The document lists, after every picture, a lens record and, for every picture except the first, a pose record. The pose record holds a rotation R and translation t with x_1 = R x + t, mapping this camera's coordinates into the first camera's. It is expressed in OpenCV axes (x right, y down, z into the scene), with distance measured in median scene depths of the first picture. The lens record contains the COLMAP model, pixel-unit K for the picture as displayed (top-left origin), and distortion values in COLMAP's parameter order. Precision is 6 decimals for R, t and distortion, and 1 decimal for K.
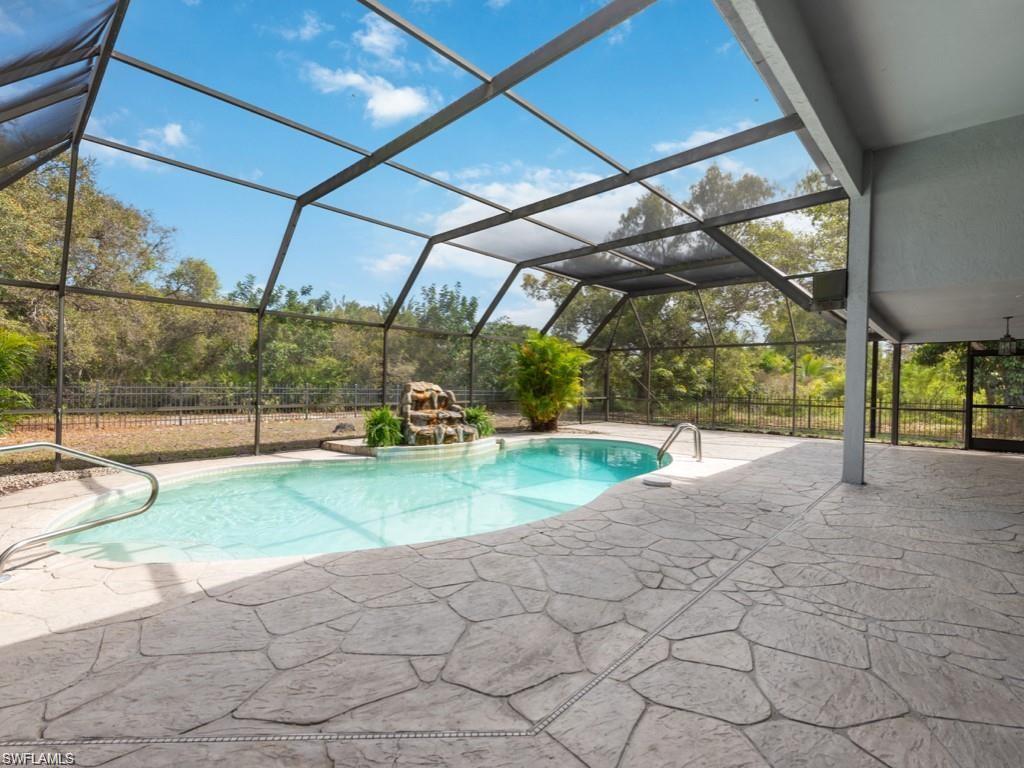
lens RADIAL K [[474.0, 0, 505.6], [0, 474.0, 385.5], [0, 0, 1]] dist [0.021985, -0.010122]
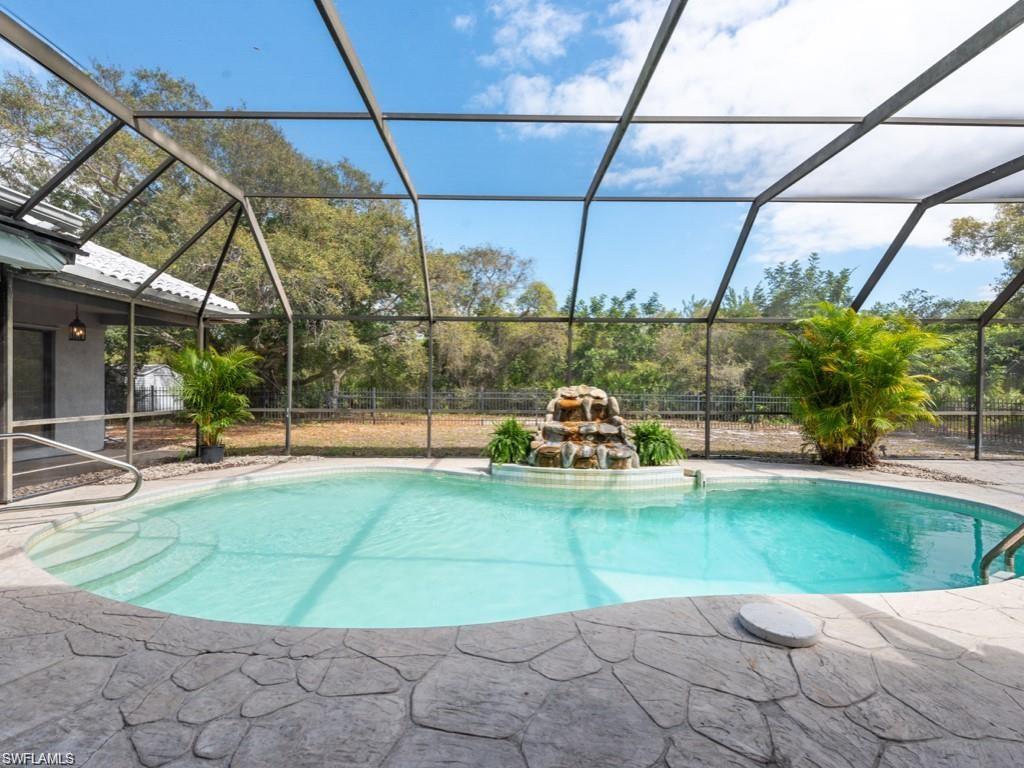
lens RADIAL K [[474.0, 0, 505.6], [0, 474.0, 385.5], [0, 0, 1]] dist [0.021985, -0.010122]
pose [[0.693751, -0.011674, -0.720120, 0.303253], [0.001994, 0.999896, -0.014288, 0.003369], [0.720212, 0.008476, 0.693703, 0.367355]]
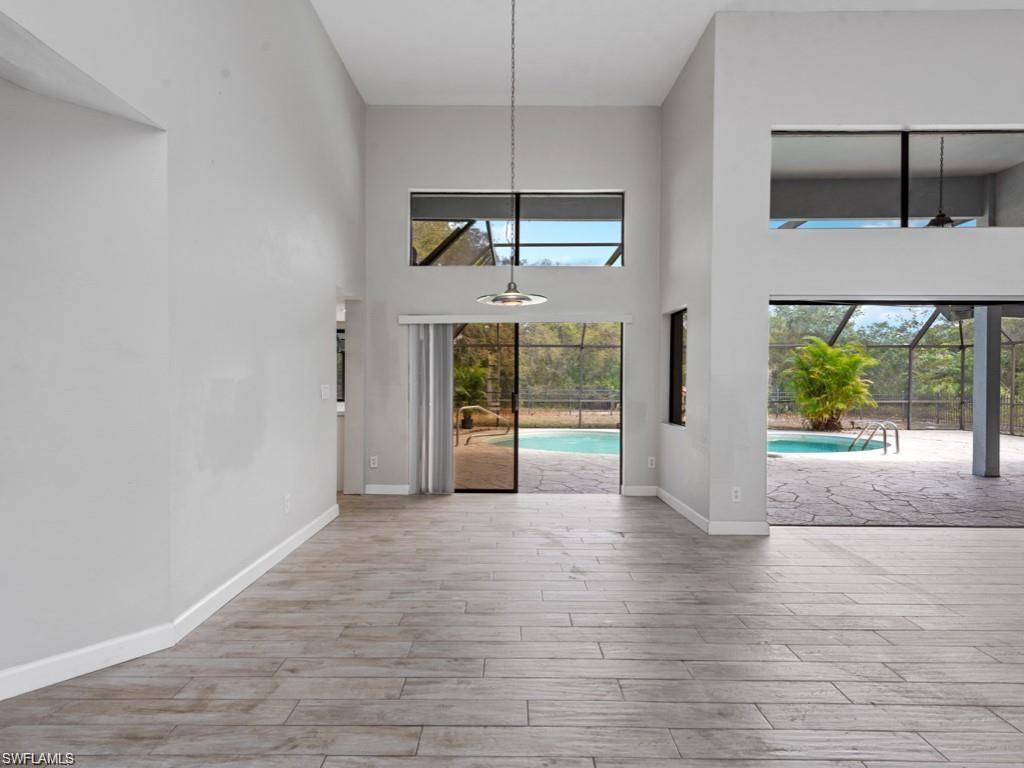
lens RADIAL K [[523.3, 0, 526.5], [0, 523.3, 388.3], [0, 0, 1]] dist [0.034841, -0.000310]
pose [[0.709789, -0.004639, -0.704399, 0.607701], [0.004548, 0.999988, -0.002002, 0.001078], [0.704400, -0.001783, 0.709801, -0.430031]]
